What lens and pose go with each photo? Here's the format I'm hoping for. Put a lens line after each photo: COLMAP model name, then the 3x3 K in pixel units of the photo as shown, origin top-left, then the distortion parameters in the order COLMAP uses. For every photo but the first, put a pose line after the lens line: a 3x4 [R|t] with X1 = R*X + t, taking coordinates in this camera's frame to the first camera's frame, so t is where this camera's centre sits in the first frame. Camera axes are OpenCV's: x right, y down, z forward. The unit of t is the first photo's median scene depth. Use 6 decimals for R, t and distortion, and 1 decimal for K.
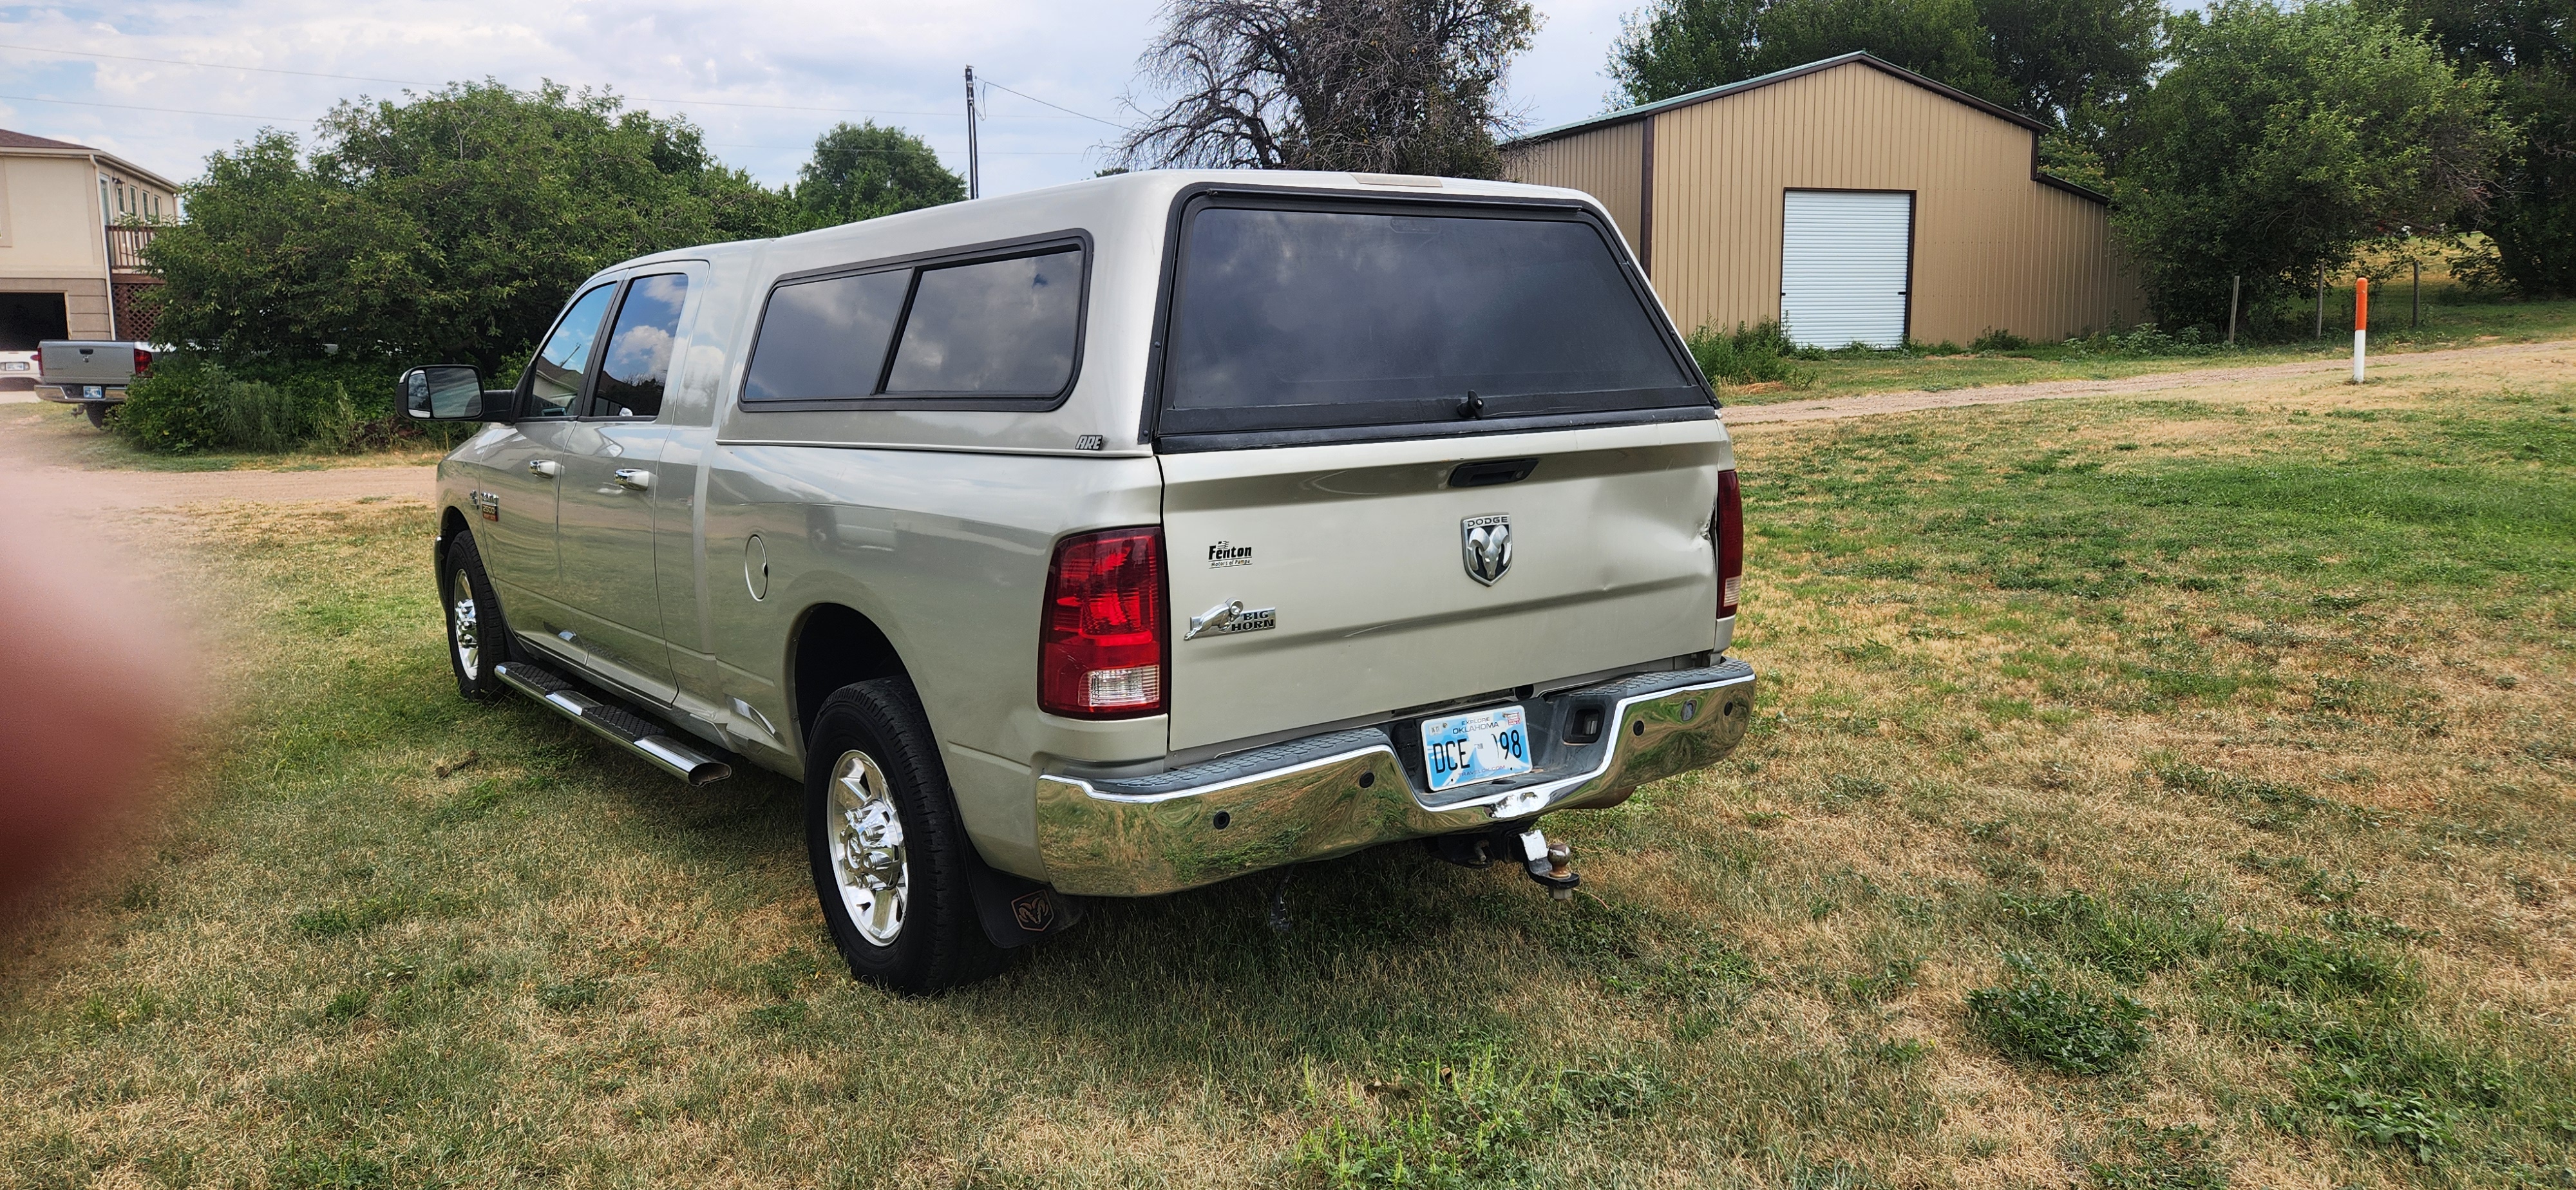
lens RADIAL K [[1710.6, 0, 1288.0], [0, 1710.6, 595.0], [0, 0, 1]] dist [0.054985, 0.000215]
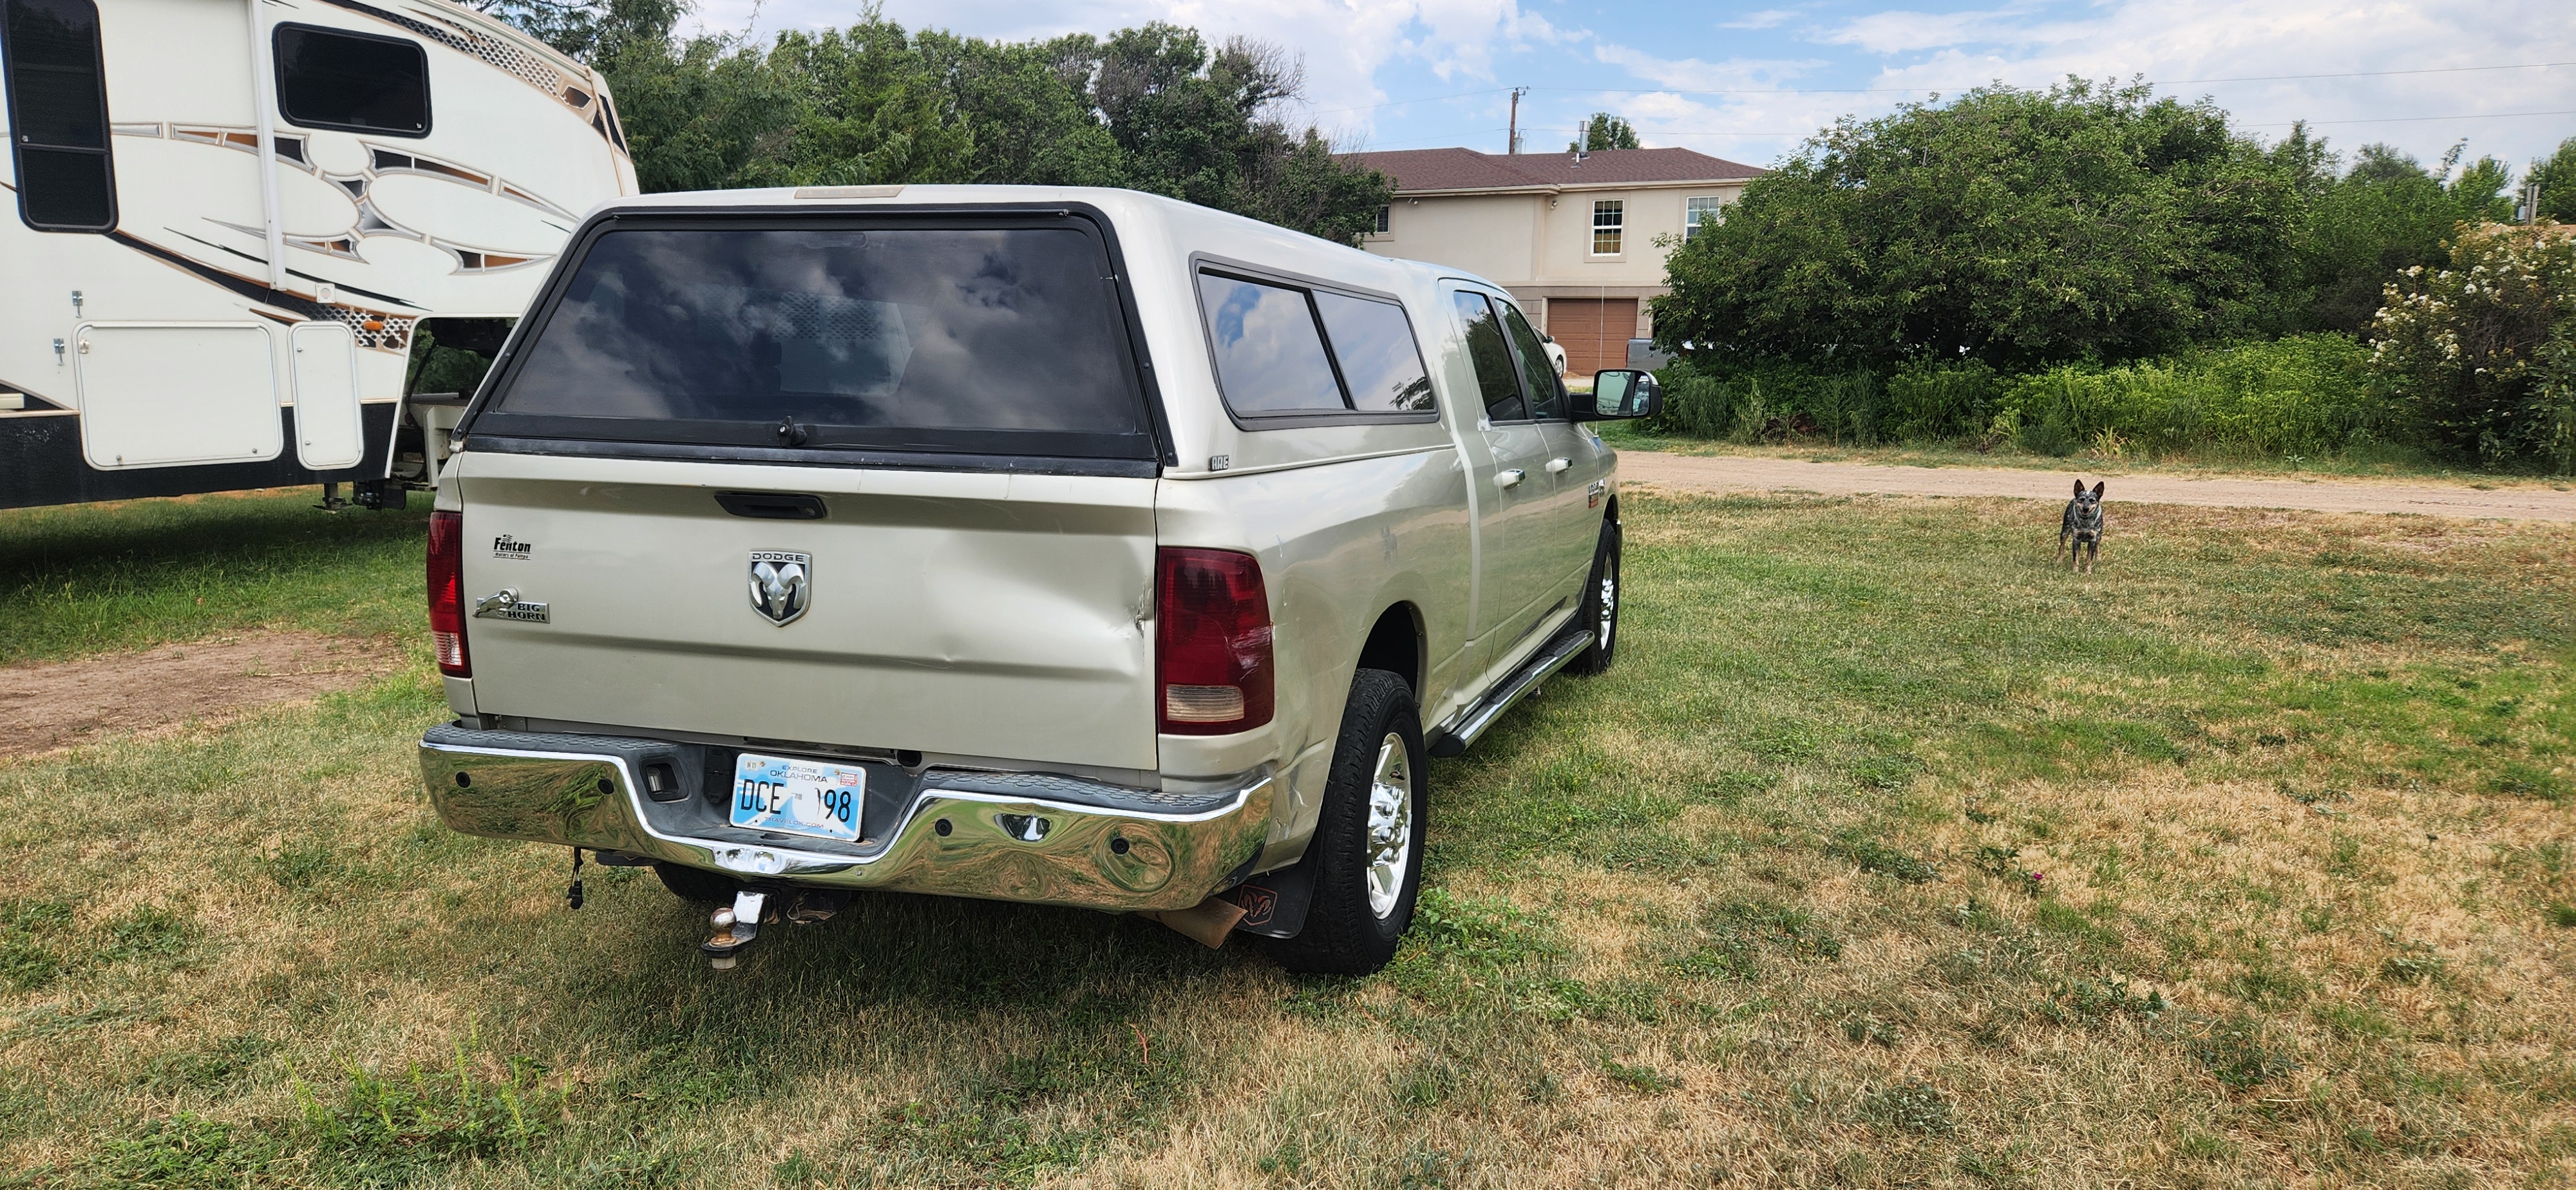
lens RADIAL K [[1710.6, 0, 1288.0], [0, 1710.6, 595.0], [0, 0, 1]] dist [0.054985, 0.000215]
pose [[0.572492, 0.139976, -0.807874, 0.996742], [-0.140024, 0.987536, 0.071879, -0.123886], [0.807865, 0.071971, 0.584956, 0.650503]]
